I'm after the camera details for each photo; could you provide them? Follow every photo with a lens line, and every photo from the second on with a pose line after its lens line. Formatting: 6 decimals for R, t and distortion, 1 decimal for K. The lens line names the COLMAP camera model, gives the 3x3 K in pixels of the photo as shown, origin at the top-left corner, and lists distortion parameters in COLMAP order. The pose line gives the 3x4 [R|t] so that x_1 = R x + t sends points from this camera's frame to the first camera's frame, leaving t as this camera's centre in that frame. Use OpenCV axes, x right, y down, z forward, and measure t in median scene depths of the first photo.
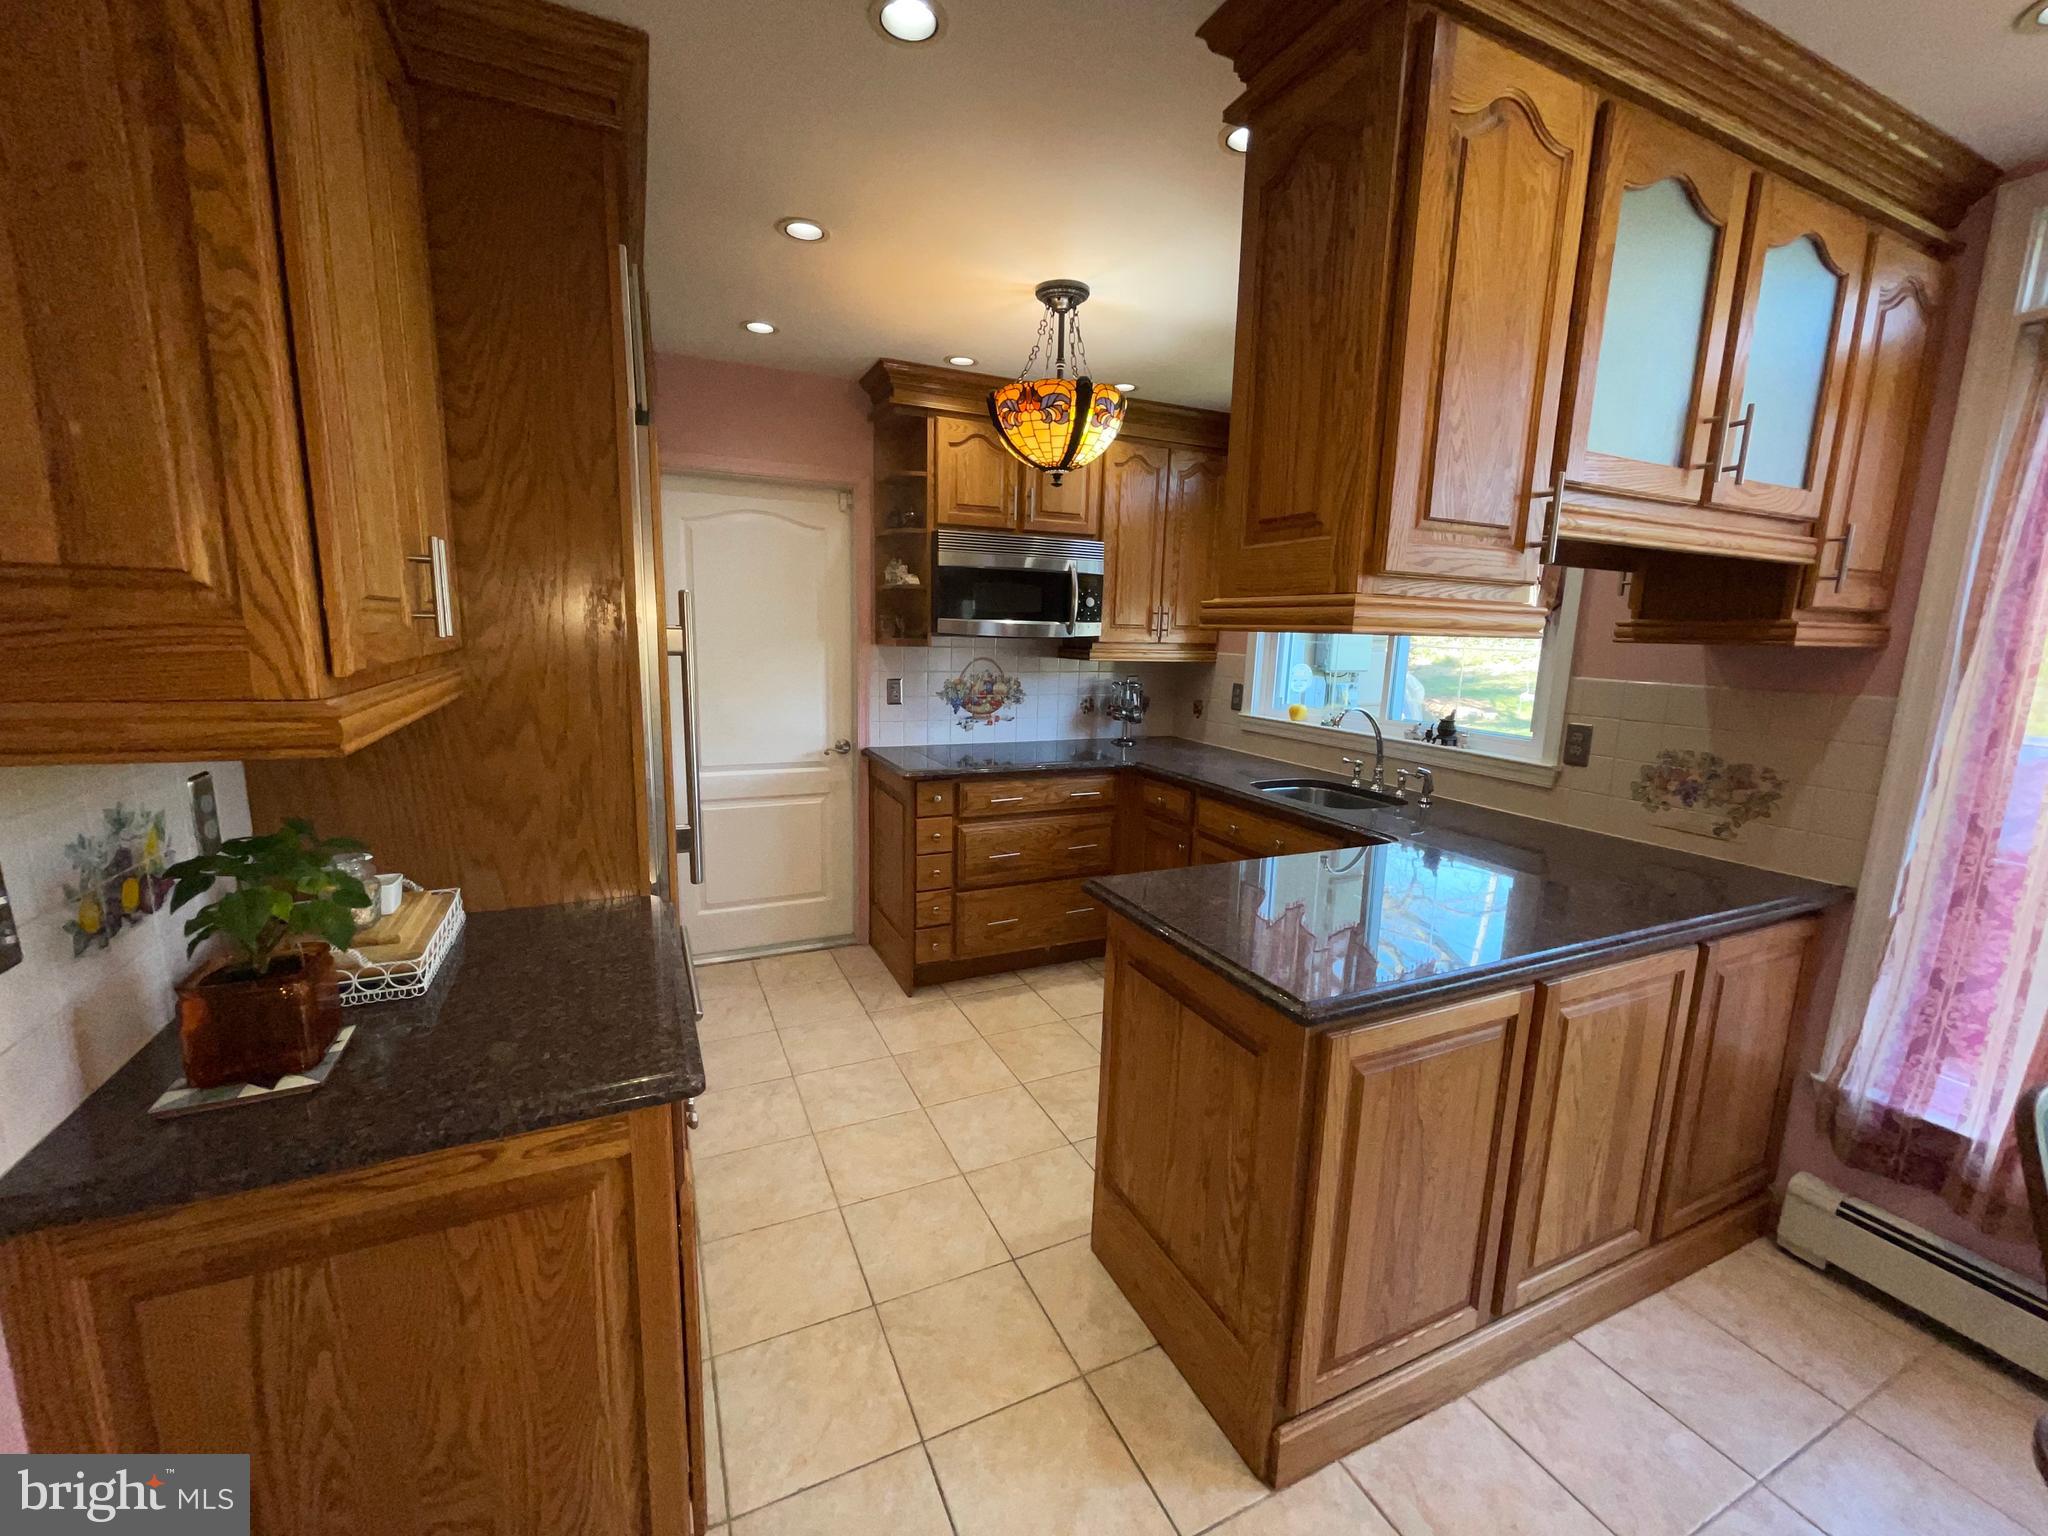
lens RADIAL K [[820.5, 0, 1026.4], [0, 820.5, 768.8], [0, 0, 1]] dist [-0.003680, 0.001598]
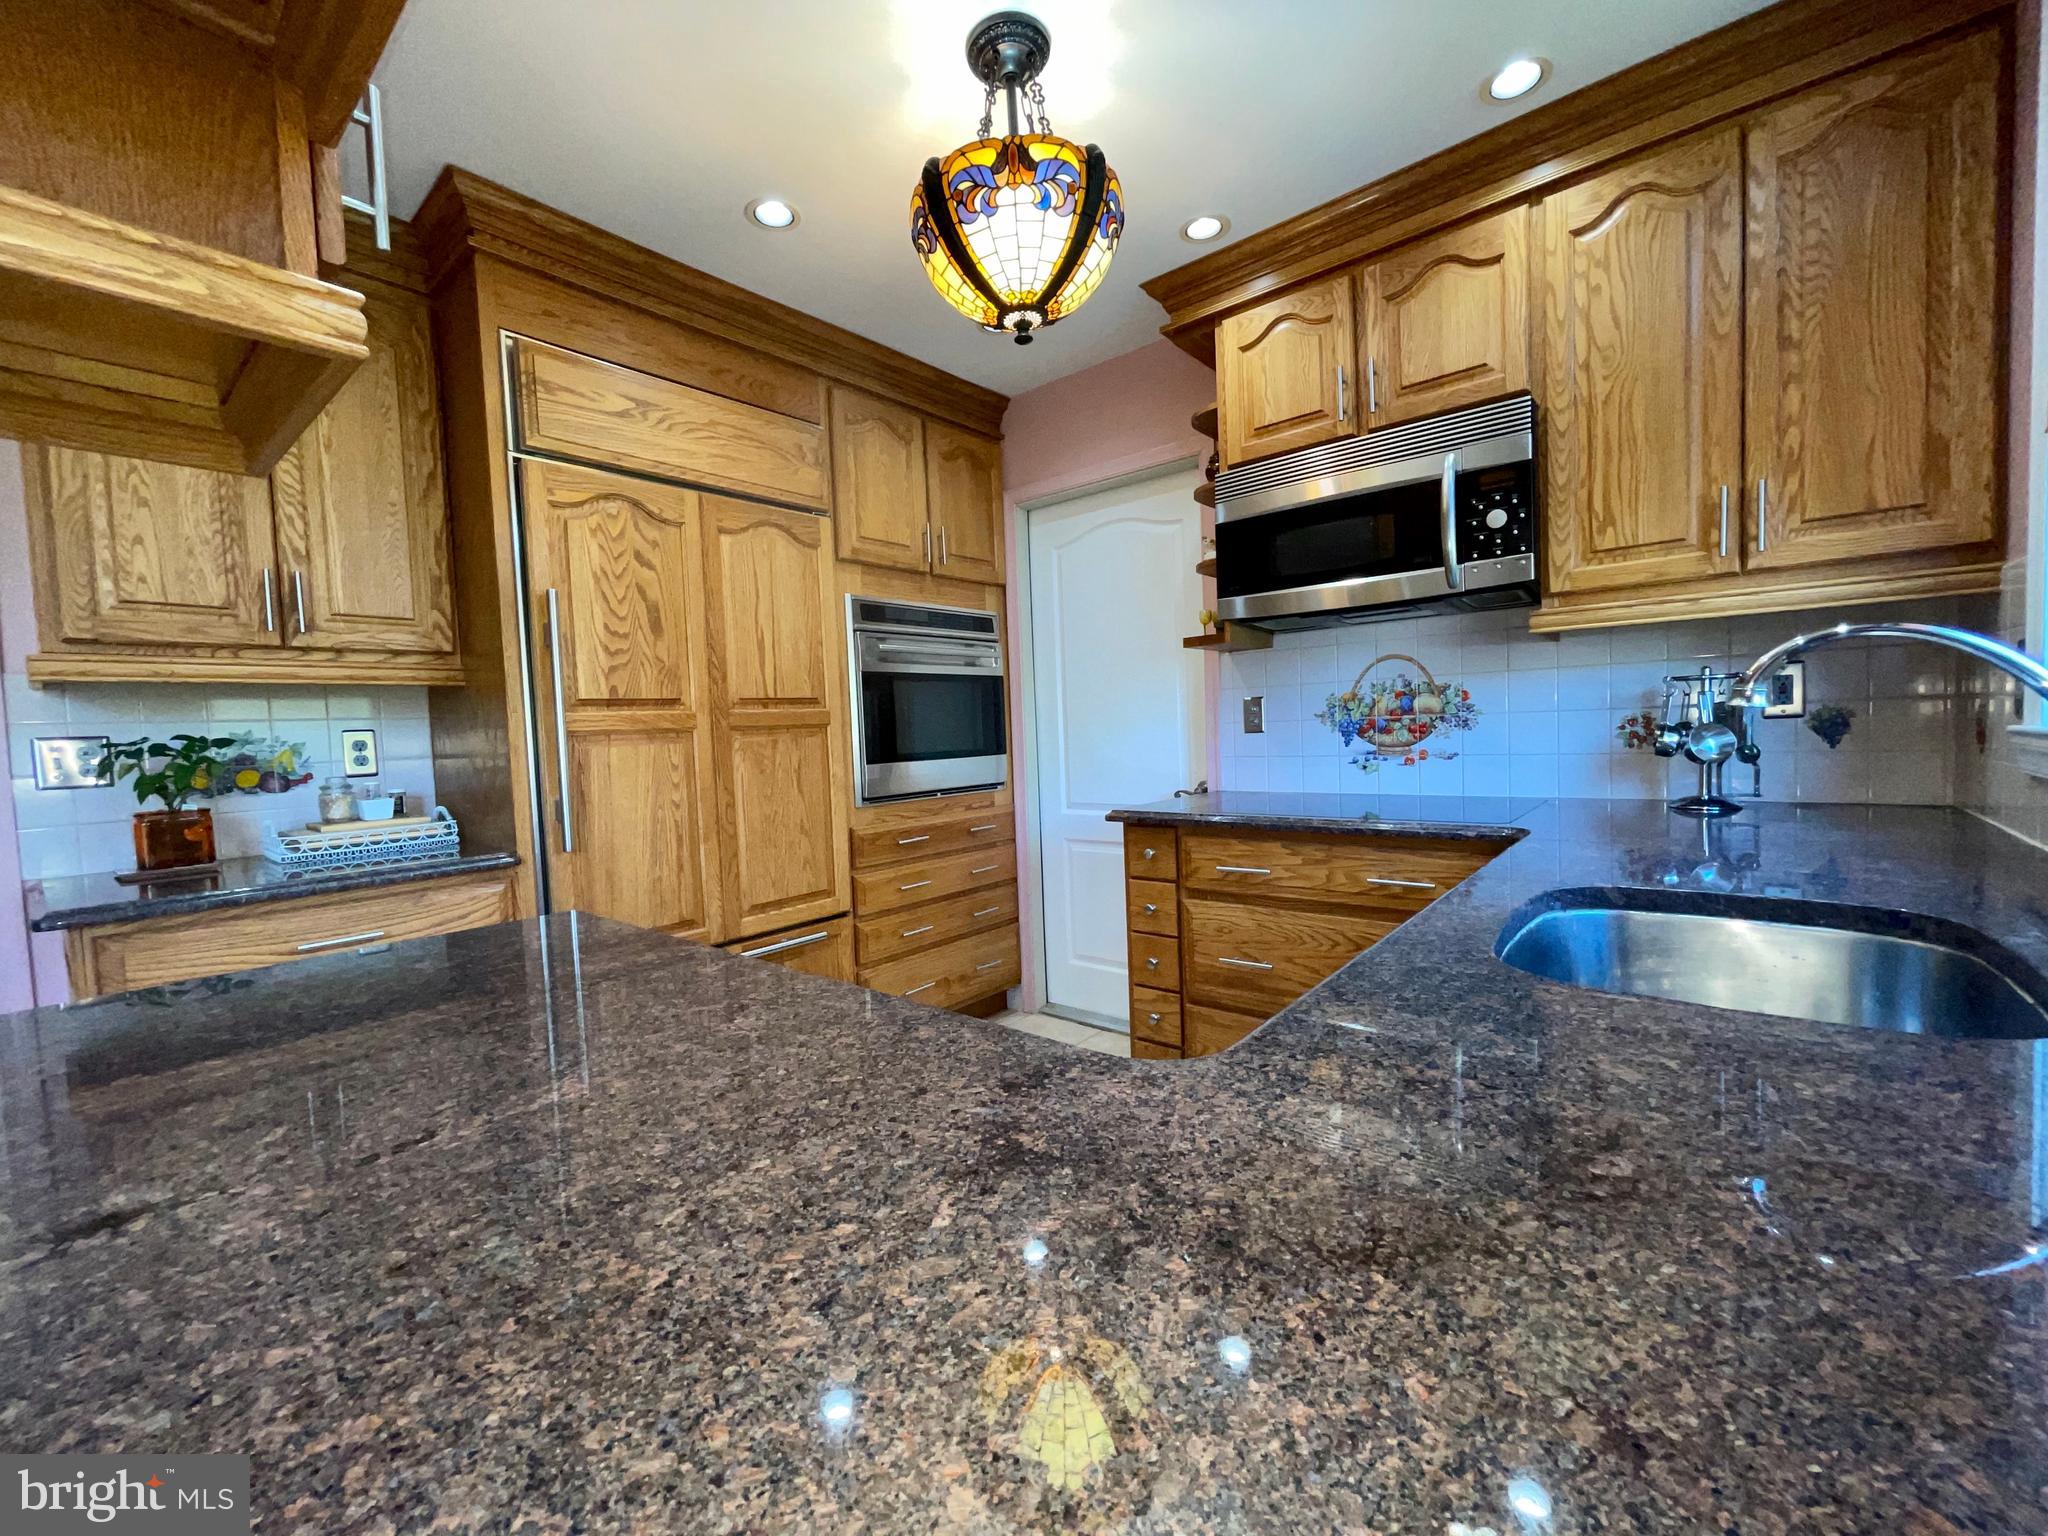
lens RADIAL K [[820.5, 0, 1025.2], [0, 820.5, 768.4], [0, 0, 1]] dist [-0.003680, 0.001598]
pose [[0.427202, 0.001348, -0.904155, 0.422583], [-0.102021, 0.993684, -0.046723, 0.006993], [0.898382, 0.112203, 0.424641, 0.539252]]
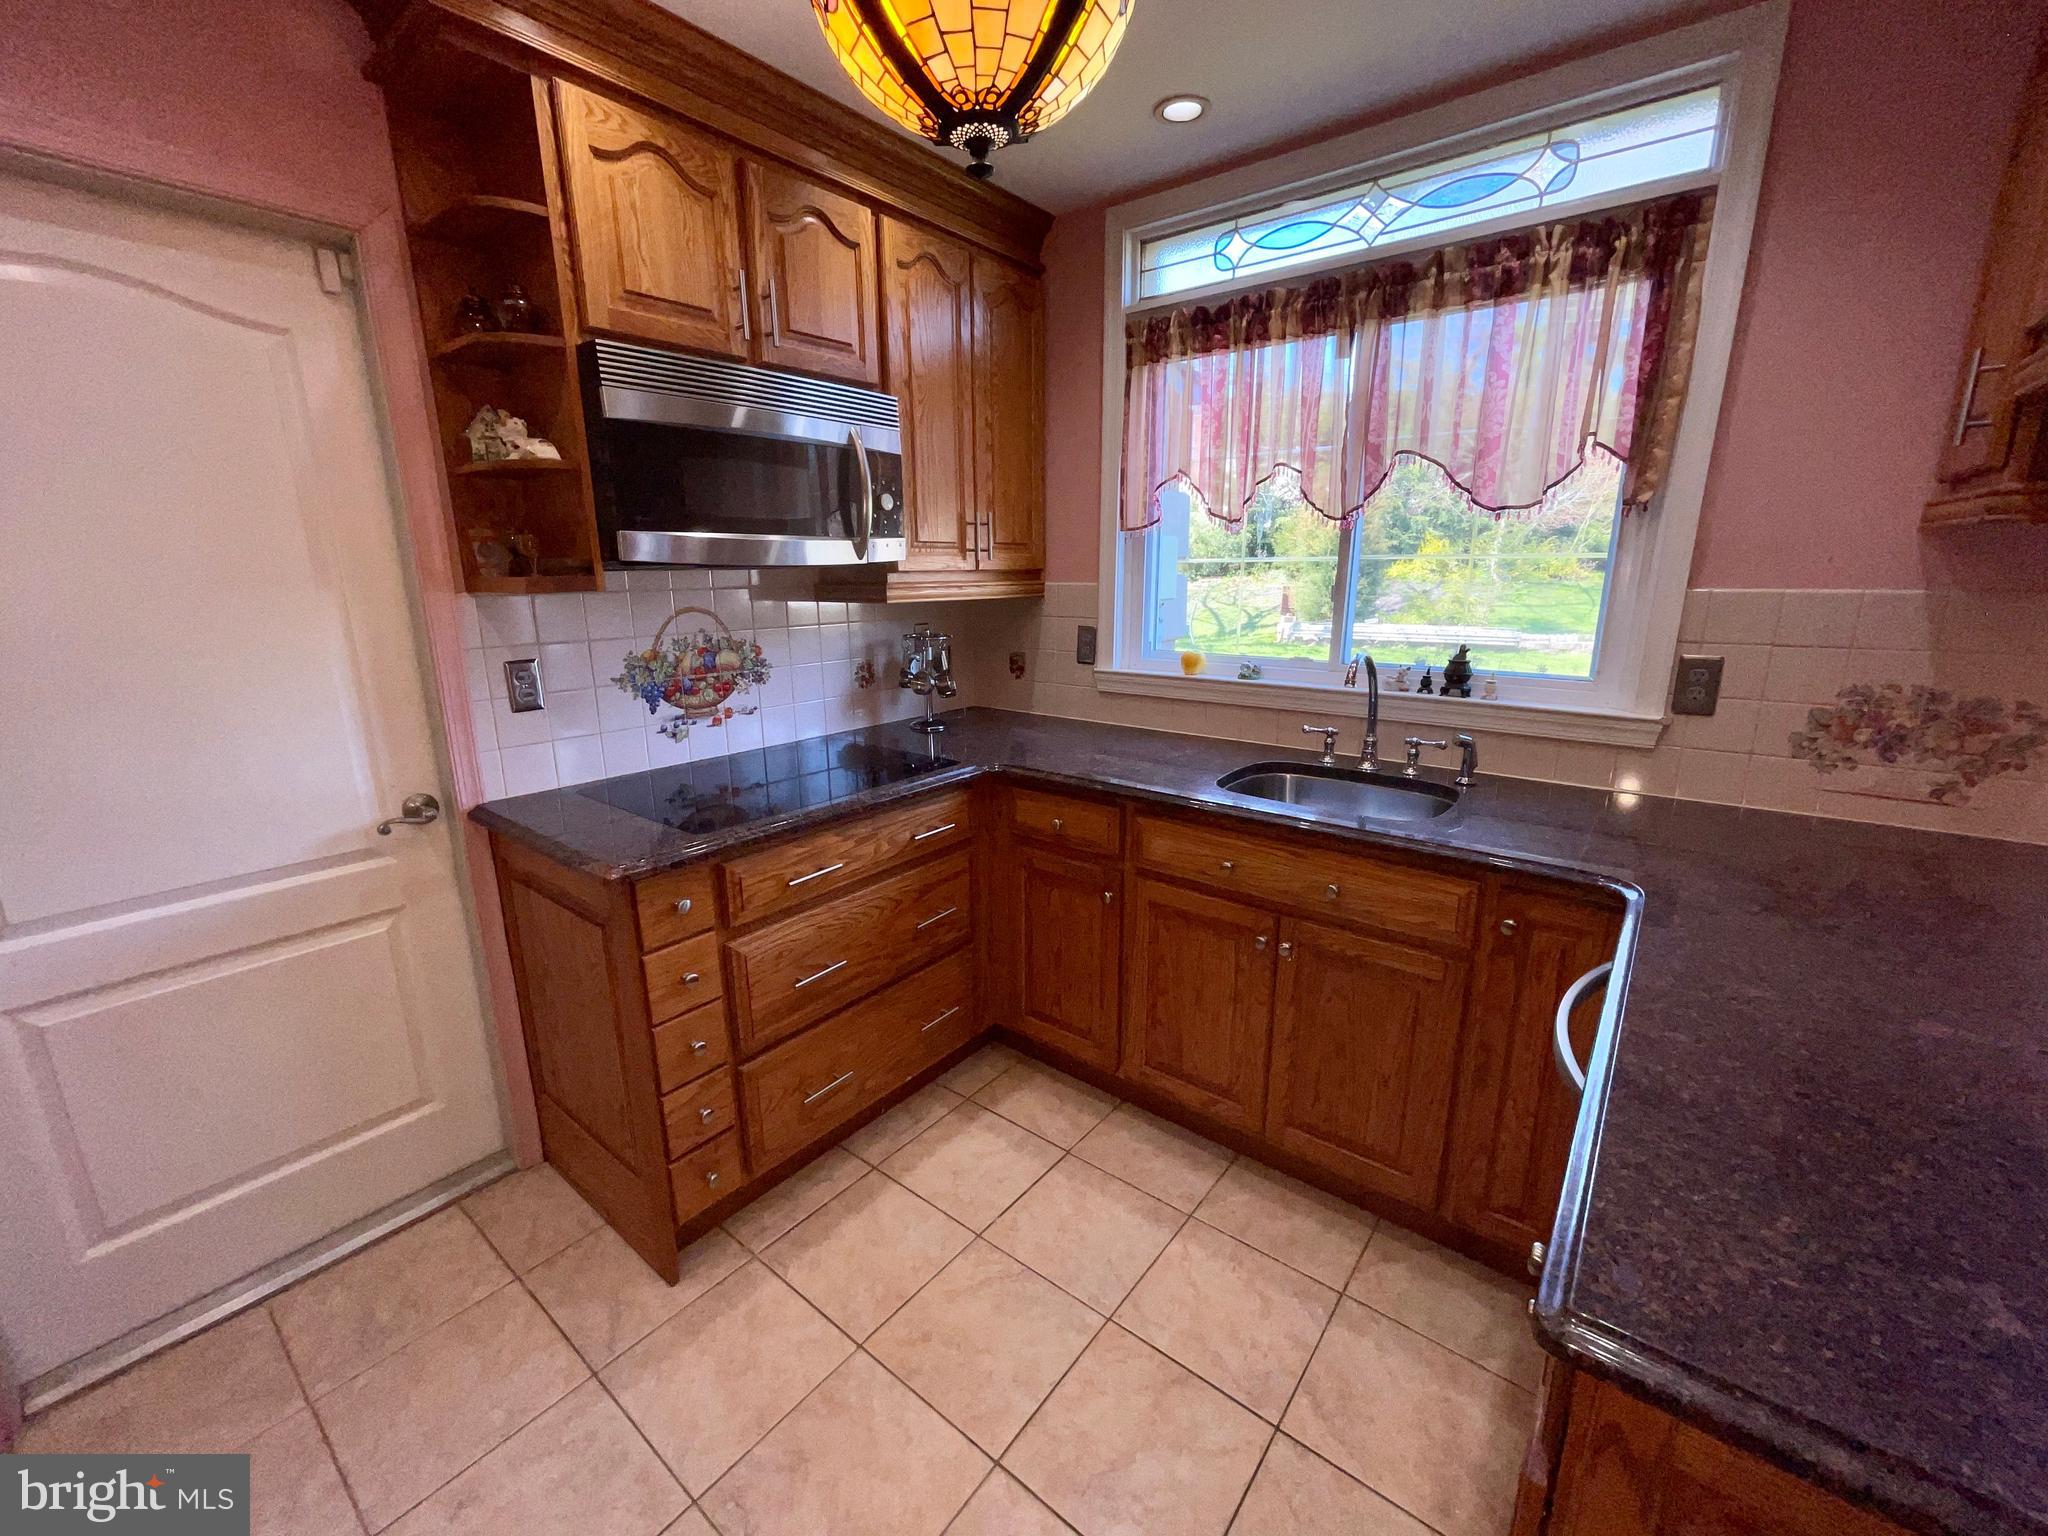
lens RADIAL K [[820.5, 0, 1018.8], [0, 820.5, 765.7], [0, 0, 1]] dist [-0.003680, 0.001598]
pose [[0.898802, -0.135497, 0.416887, -0.108576], [0.106421, 0.990024, 0.092336, -0.061867], [-0.425240, -0.038627, 0.904256, 0.428467]]
